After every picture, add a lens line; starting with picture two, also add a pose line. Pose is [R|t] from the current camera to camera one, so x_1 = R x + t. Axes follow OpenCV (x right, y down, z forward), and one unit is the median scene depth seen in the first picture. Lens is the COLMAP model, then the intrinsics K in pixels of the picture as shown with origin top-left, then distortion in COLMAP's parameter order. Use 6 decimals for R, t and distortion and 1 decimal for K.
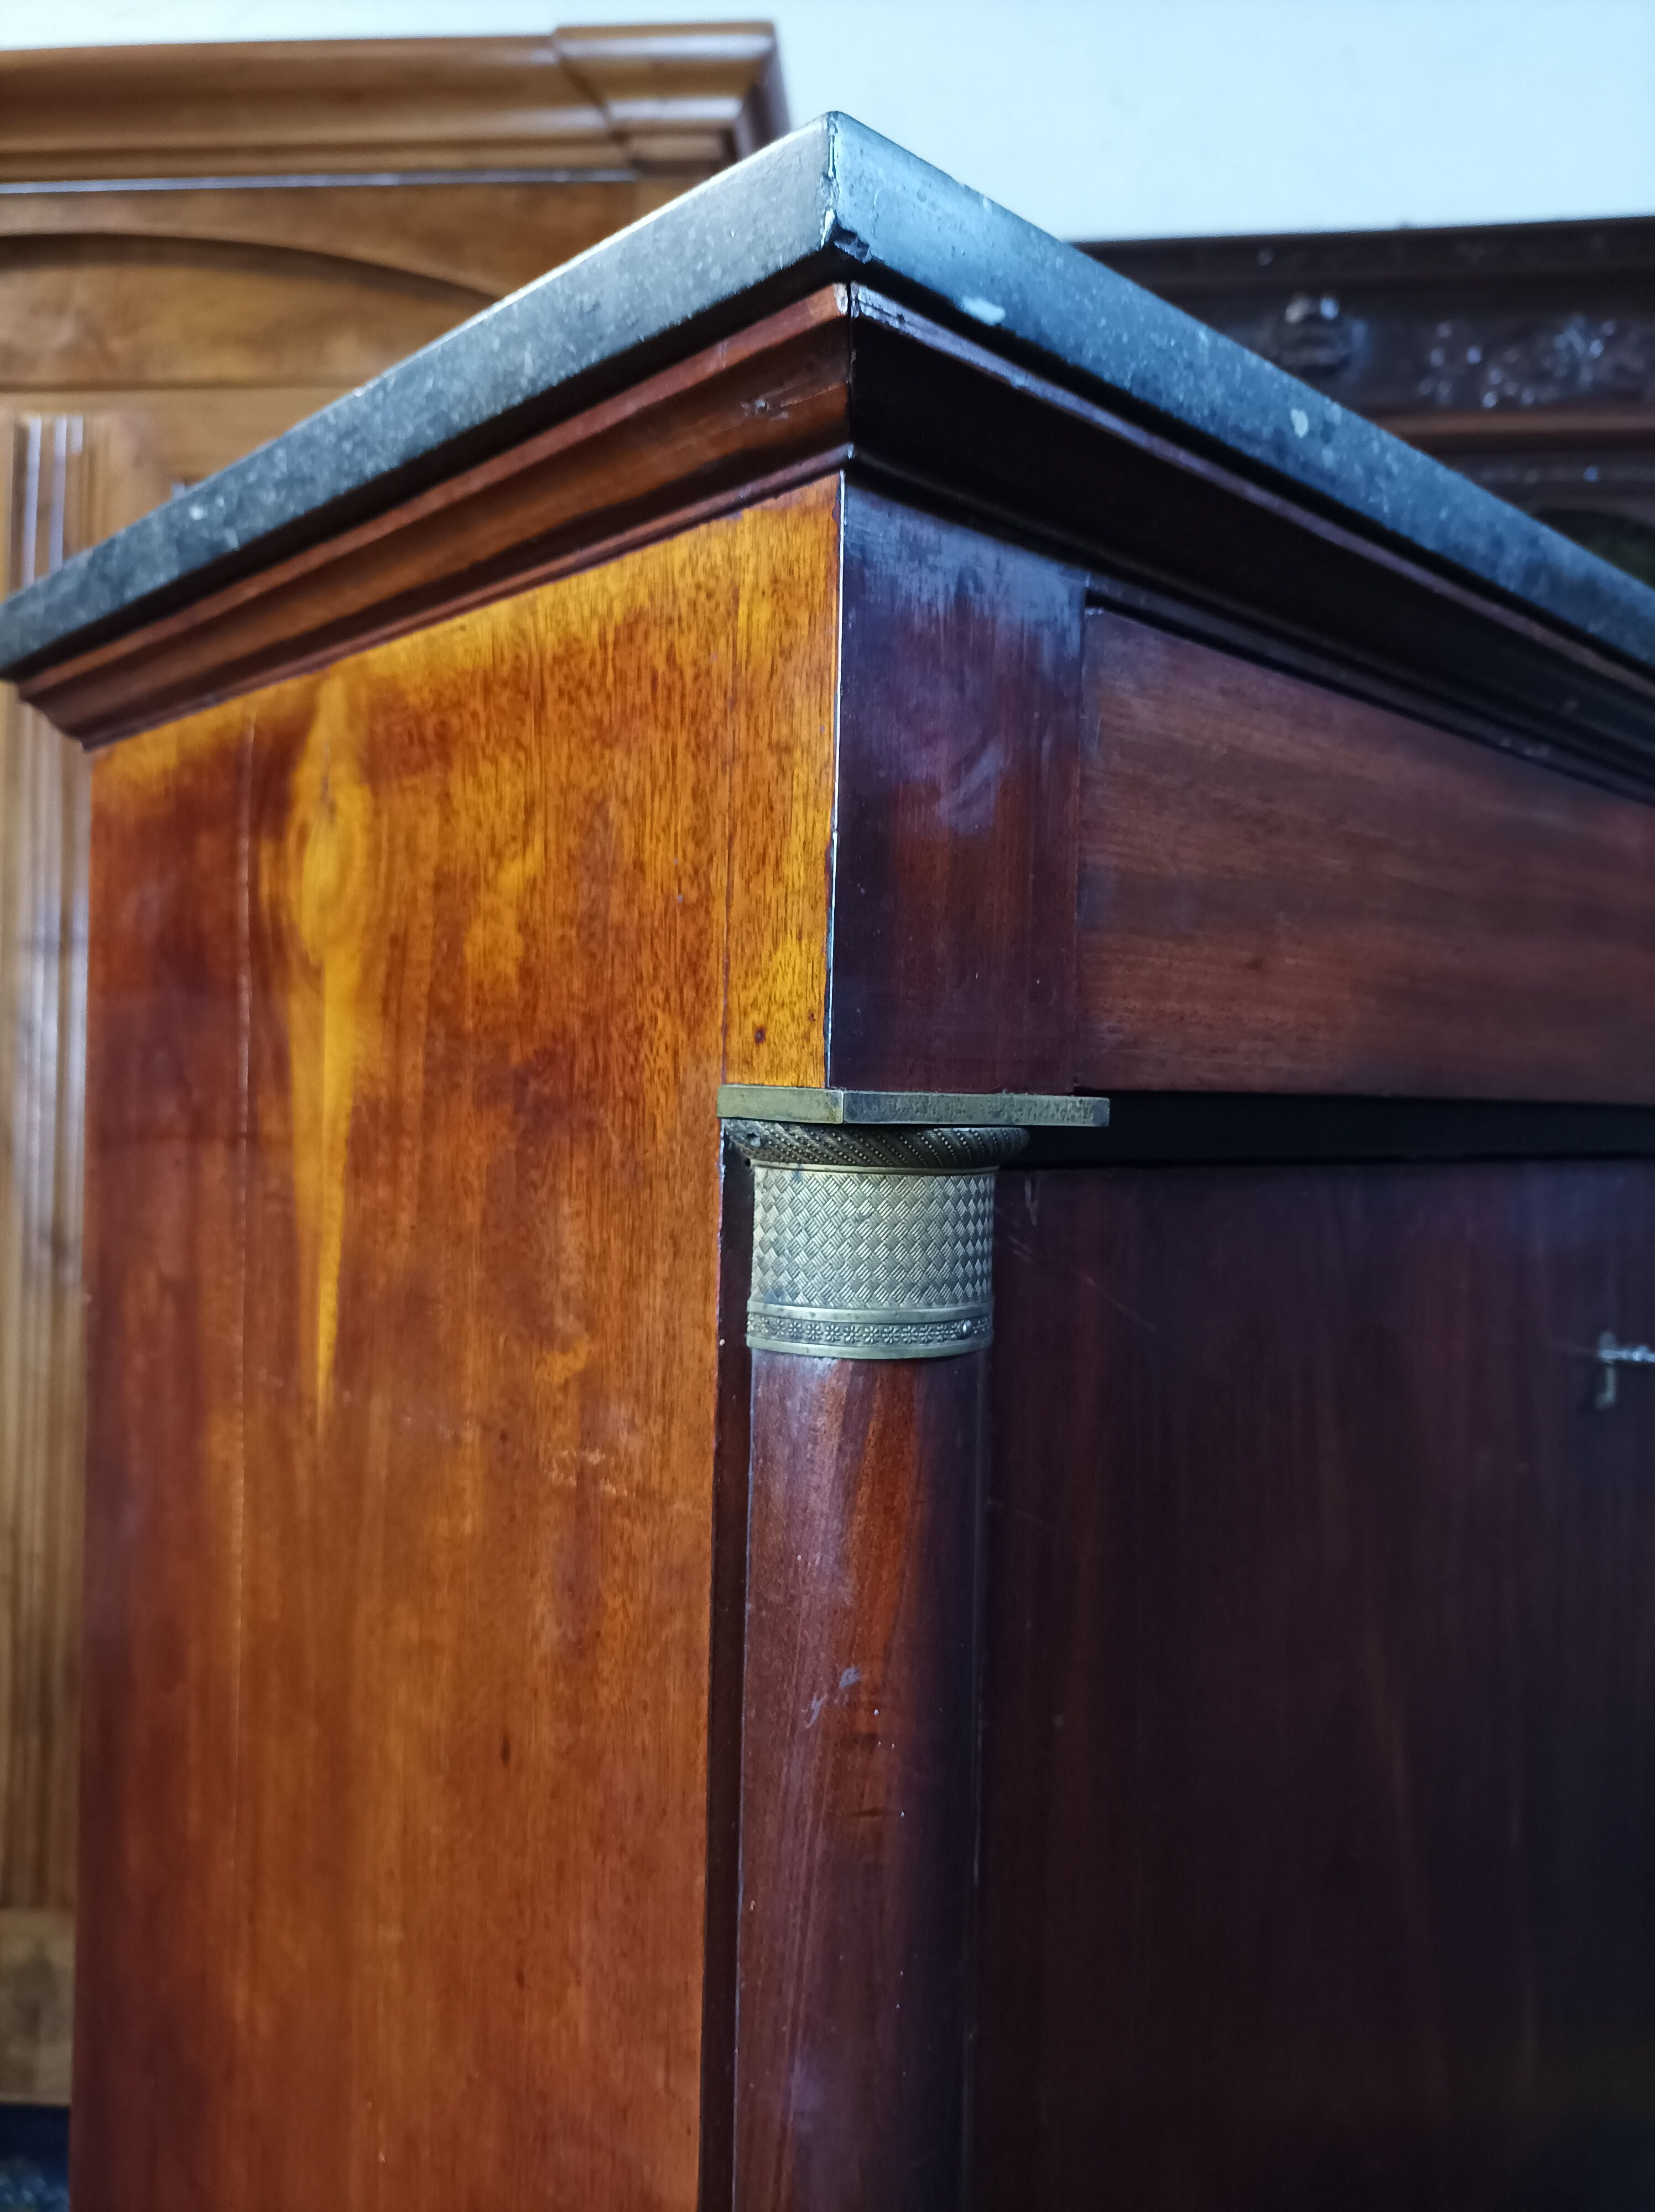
lens RADIAL K [[1646.3, 0, 828.0], [0, 1646.3, 1099.9], [0, 0, 1]] dist [0.021149, -0.009527]
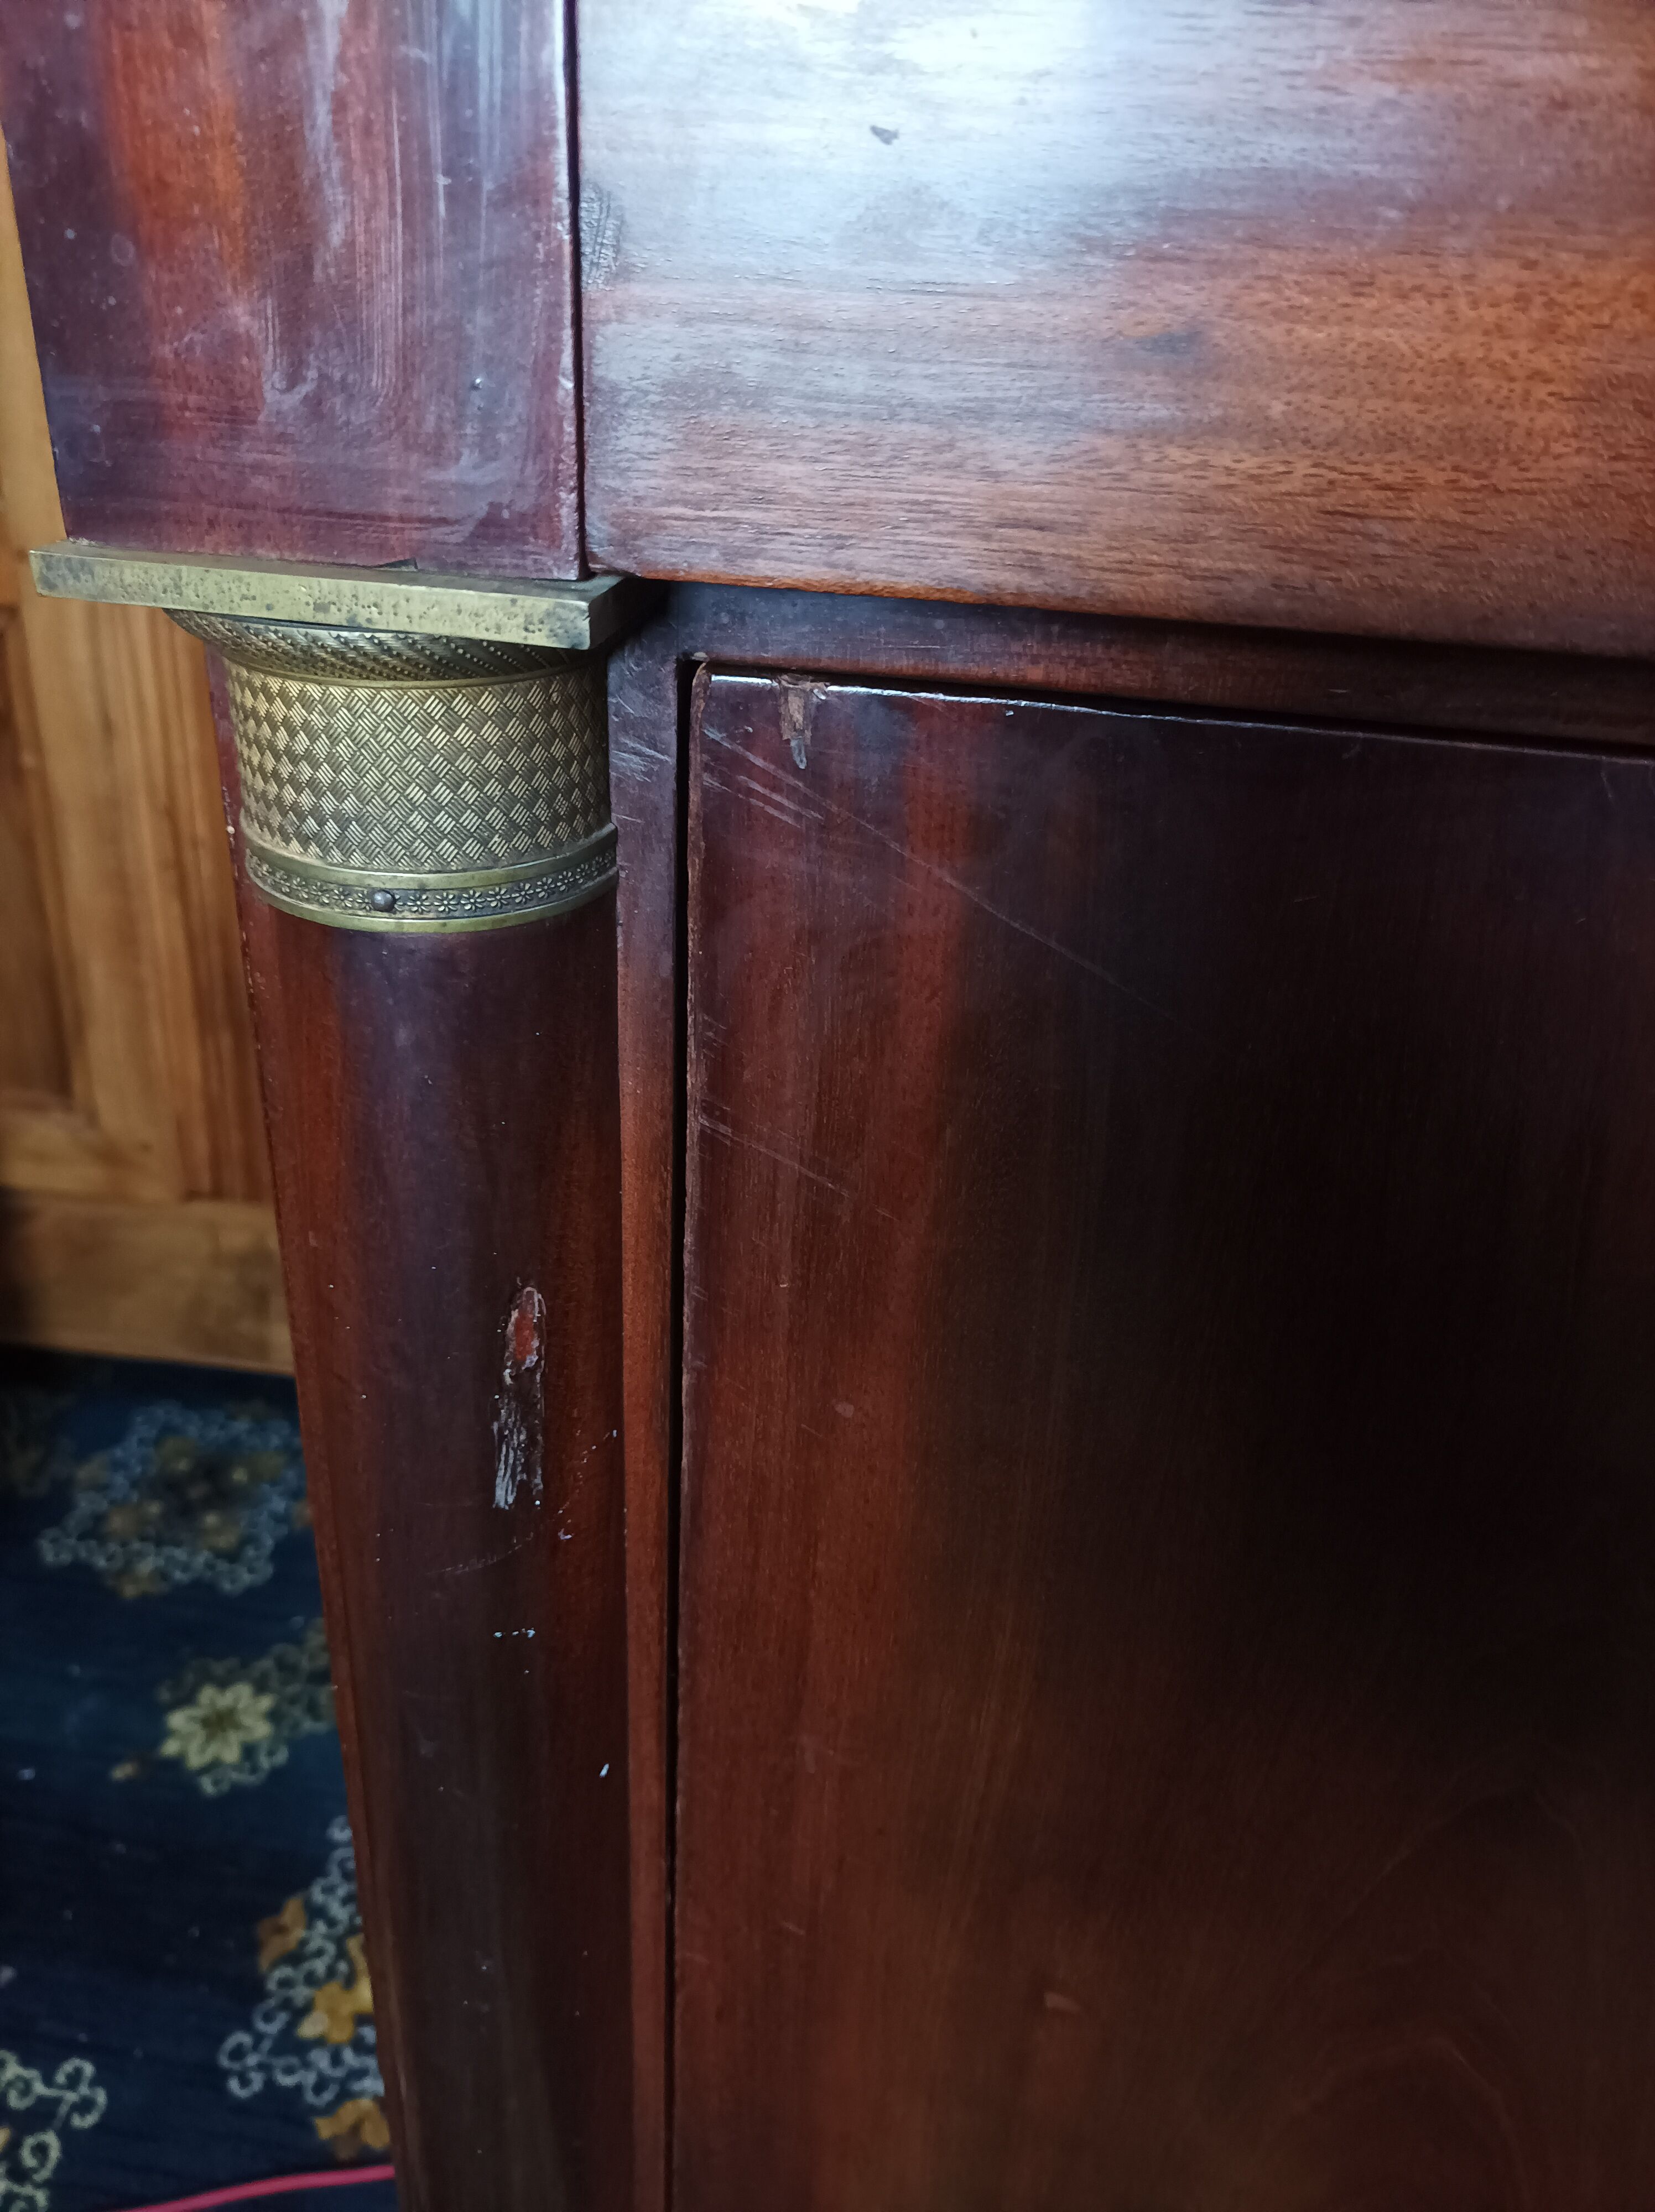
lens RADIAL K [[1678.1, 0, 824.4], [0, 1678.1, 1108.4], [0, 0, 1]] dist [-0.001971, 0.006330]
pose [[0.998332, 0.057134, -0.008326, -0.648632], [-0.046328, 0.878741, 0.475045, -0.097712], [0.034458, -0.473866, 0.879922, 0.887307]]
